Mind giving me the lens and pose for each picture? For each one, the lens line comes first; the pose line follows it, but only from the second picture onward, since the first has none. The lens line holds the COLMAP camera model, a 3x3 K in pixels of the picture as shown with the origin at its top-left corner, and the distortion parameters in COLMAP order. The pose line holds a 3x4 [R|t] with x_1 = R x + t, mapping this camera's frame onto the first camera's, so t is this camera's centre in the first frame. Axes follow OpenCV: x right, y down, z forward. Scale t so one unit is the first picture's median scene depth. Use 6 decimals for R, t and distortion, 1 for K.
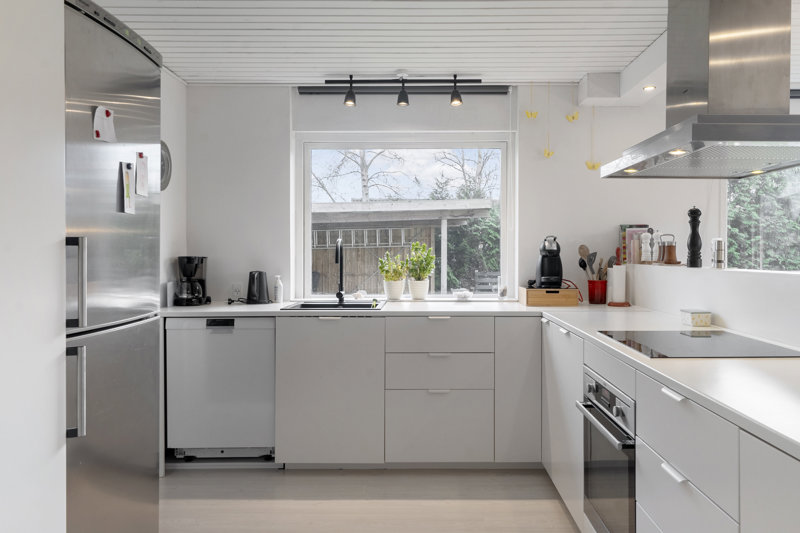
lens RADIAL K [[645.1, 0, 402.2], [0, 645.1, 261.9], [0, 0, 1]] dist [0.003192, -0.000278]
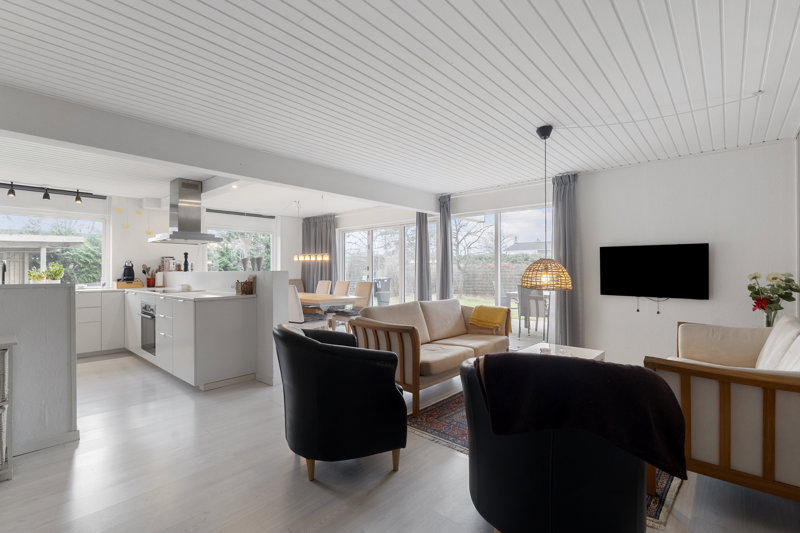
lens RADIAL K [[369.1, 0, 403.8], [0, 369.1, 266.9], [0, 0, 1]] dist [0.006106, 0.000421]
pose [[0.650755, 0.005991, 0.759264, -0.162104], [0.014136, 0.999700, -0.020004, 0.028009], [-0.759156, 0.023751, 0.650475, -0.727029]]
